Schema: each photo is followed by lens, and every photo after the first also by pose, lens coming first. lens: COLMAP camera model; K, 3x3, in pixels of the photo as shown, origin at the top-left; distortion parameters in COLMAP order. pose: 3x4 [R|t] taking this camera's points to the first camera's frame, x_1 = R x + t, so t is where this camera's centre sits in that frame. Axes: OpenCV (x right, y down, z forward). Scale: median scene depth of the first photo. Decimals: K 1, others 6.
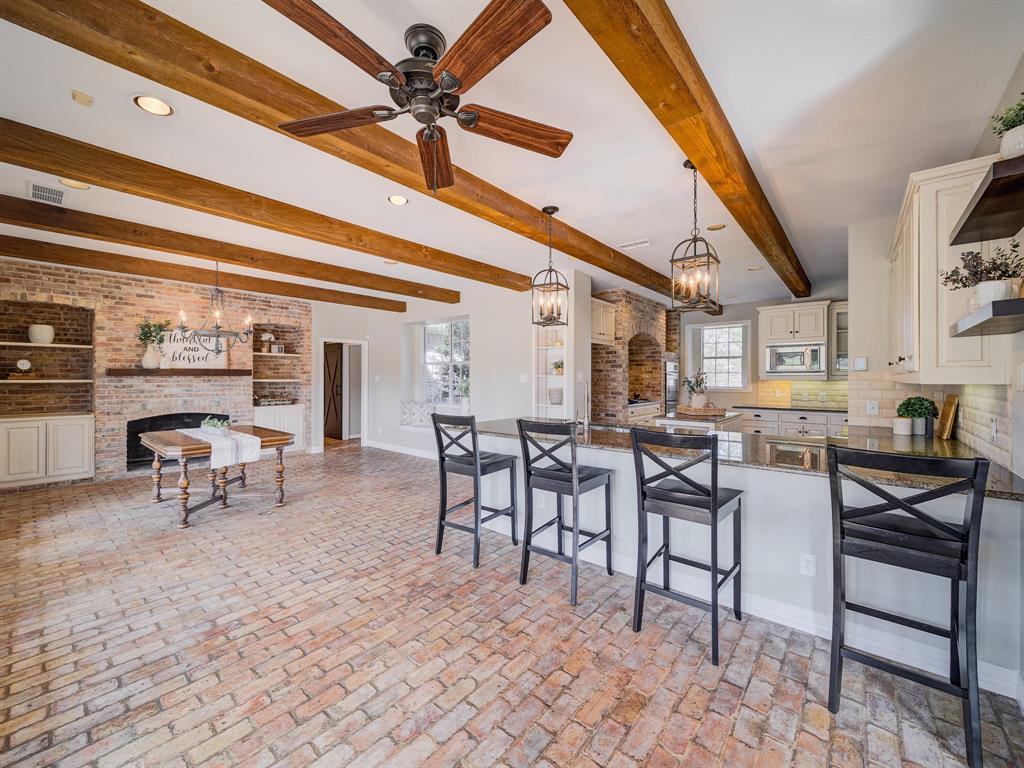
lens RADIAL K [[407.3, 0, 527.9], [0, 407.3, 383.8], [0, 0, 1]] dist [0.007006, -0.000369]
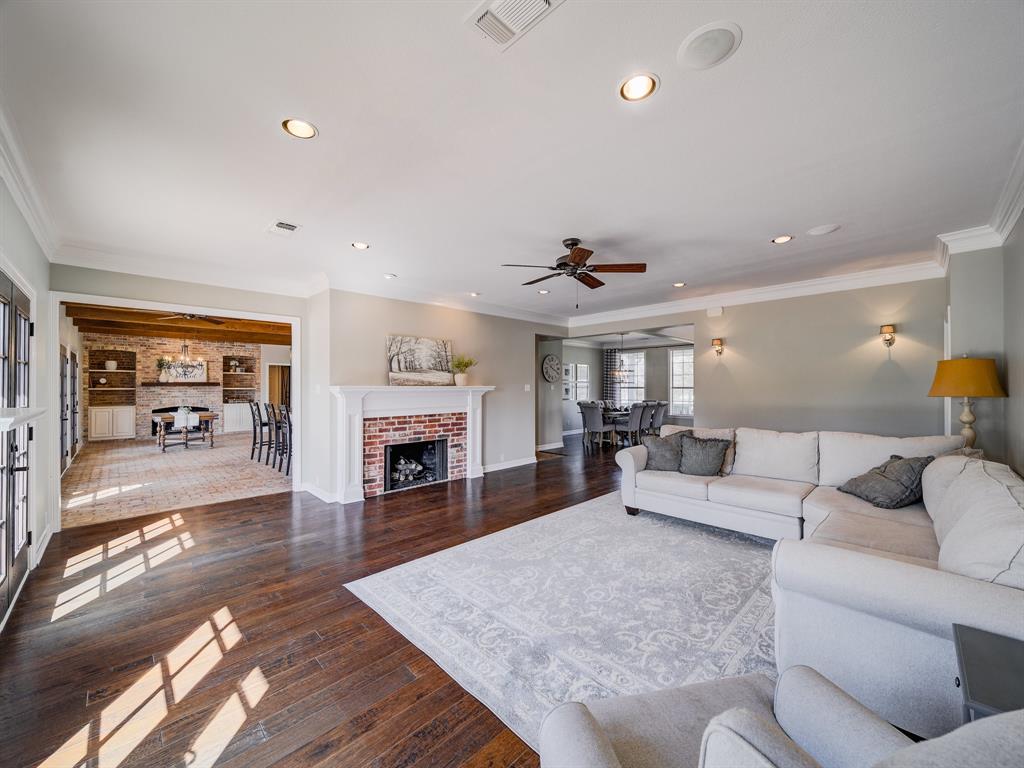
lens RADIAL K [[407.3, 0, 540.0], [0, 407.3, 390.0], [0, 0, 1]] dist [0.007006, -0.000369]
pose [[0.996331, 0.002403, -0.085548, 1.006501], [-0.002623, 0.999994, -0.002461, -0.001681], [0.085541, 0.002677, 0.996331, -0.764167]]
